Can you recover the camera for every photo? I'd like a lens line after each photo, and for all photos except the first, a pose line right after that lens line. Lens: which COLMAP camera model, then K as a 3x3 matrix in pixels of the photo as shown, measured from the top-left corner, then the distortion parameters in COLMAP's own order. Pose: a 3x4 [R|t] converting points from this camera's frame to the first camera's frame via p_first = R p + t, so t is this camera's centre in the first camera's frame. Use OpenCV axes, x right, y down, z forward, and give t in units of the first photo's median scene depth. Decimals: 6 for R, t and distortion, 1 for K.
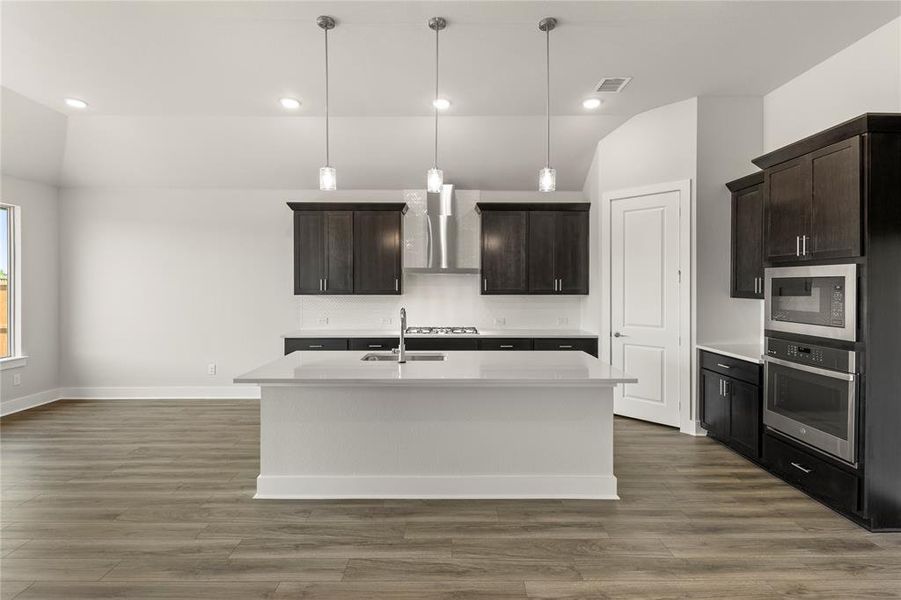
lens RADIAL K [[424.1, 0, 452.1], [0, 424.1, 288.1], [0, 0, 1]] dist [0.010937, -0.010563]
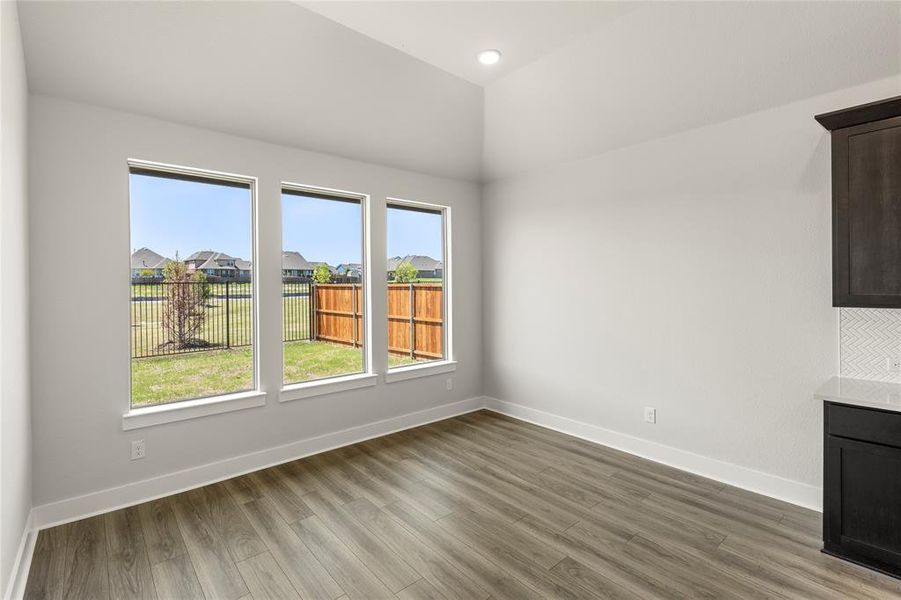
lens RADIAL K [[413.6, 0, 426.8], [0, 413.6, 299.7], [0, 0, 1]] dist [-0.001109, -0.000492]
pose [[0.613135, 0.019811, -0.789729, -0.408146], [0.004793, 0.999574, 0.028796, -0.010559], [0.789963, -0.021441, 0.612779, 0.502239]]
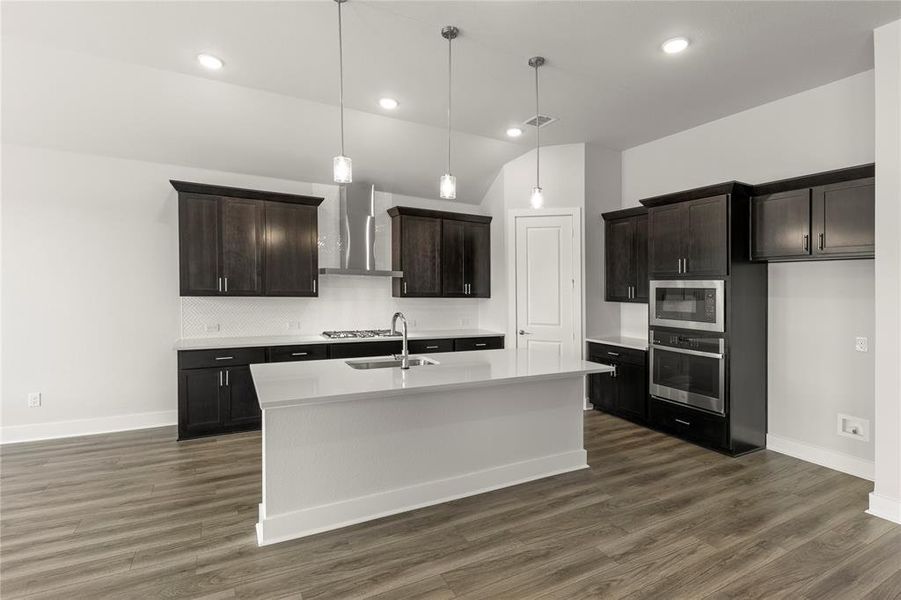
lens RADIAL K [[415.6, 0, 445.6], [0, 415.6, 288.6], [0, 0, 1]] dist [-0.000608, -0.000334]
pose [[0.890117, 0.015810, 0.455458, -0.404746], [-0.015543, 0.999870, -0.004330, -0.003779], [-0.455467, -0.003225, 0.890247, 0.096940]]
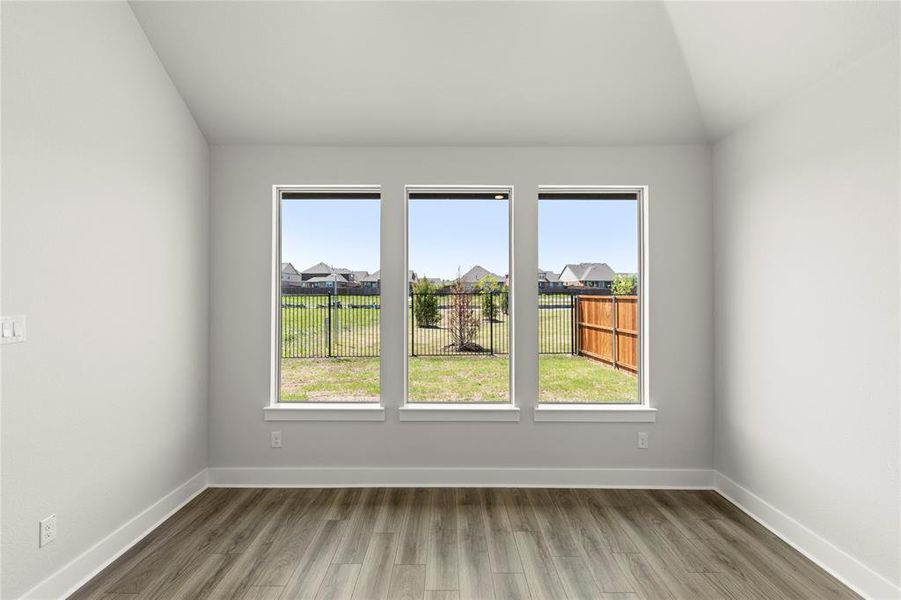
lens RADIAL K [[407.2, 0, 438.0], [0, 407.2, 301.3], [0, 0, 1]] dist [0.000974, -0.000020]
pose [[-0.018617, 0.006056, -0.999808, -0.484823], [-0.008121, 0.999948, 0.006208, -0.013176], [0.999794, 0.008235, -0.018567, 0.903342]]
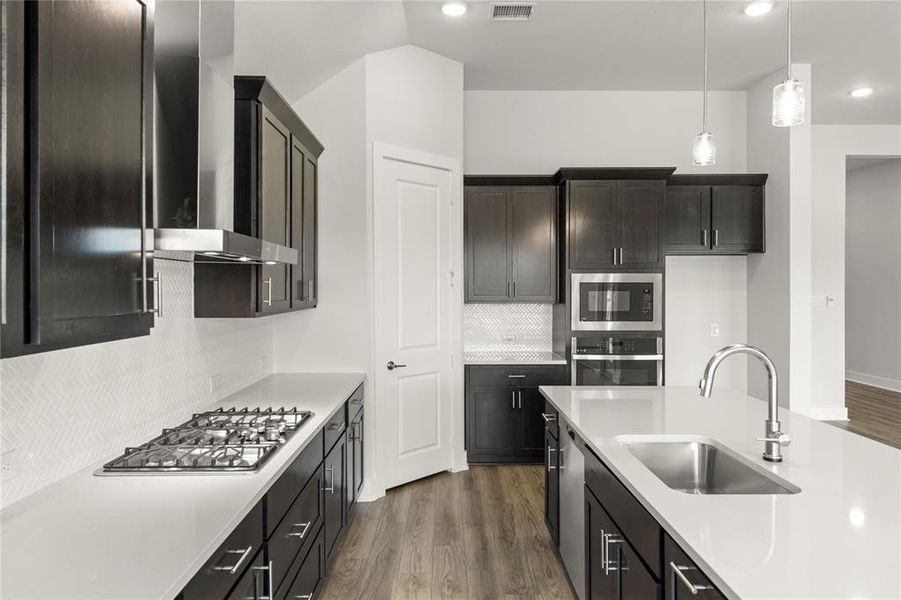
lens RADIAL K [[605.6, 0, 450.5], [0, 605.6, 300.0], [0, 0, 1]] dist [0.000412, -0.001032]
pose [[-0.012079, -0.022227, 0.999680, -0.694734], [0.009265, 0.999708, 0.022339, -0.015322], [-0.999884, 0.009532, -0.011870, 1.167546]]
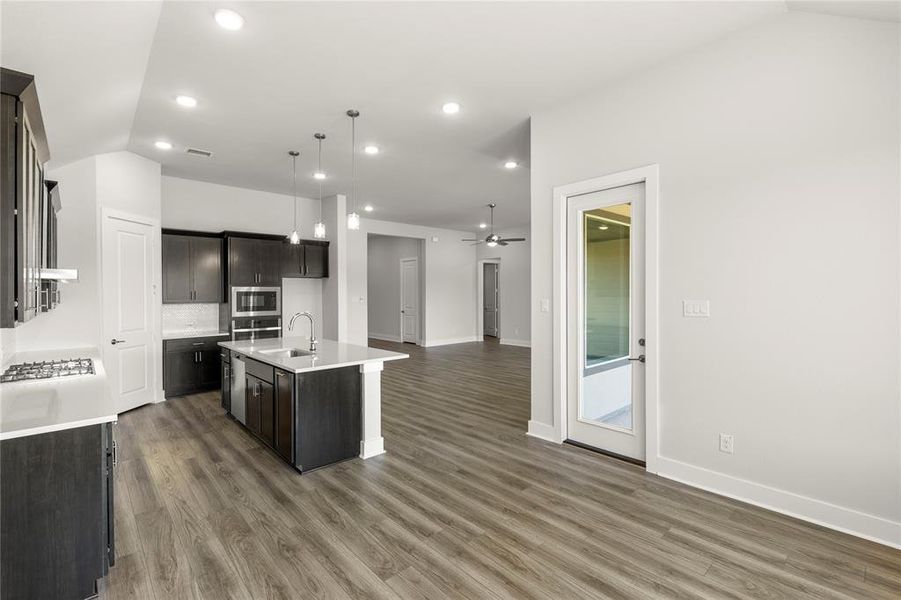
lens RADIAL K [[413.8, 0, 447.2], [0, 413.8, 288.7], [0, 0, 1]] dist [-0.000739, -0.000338]
pose [[-0.656146, 0.009386, 0.754576, -1.247463], [0.011619, 0.999930, -0.002335, -0.018908], [-0.754545, 0.007235, -0.656208, 1.336574]]
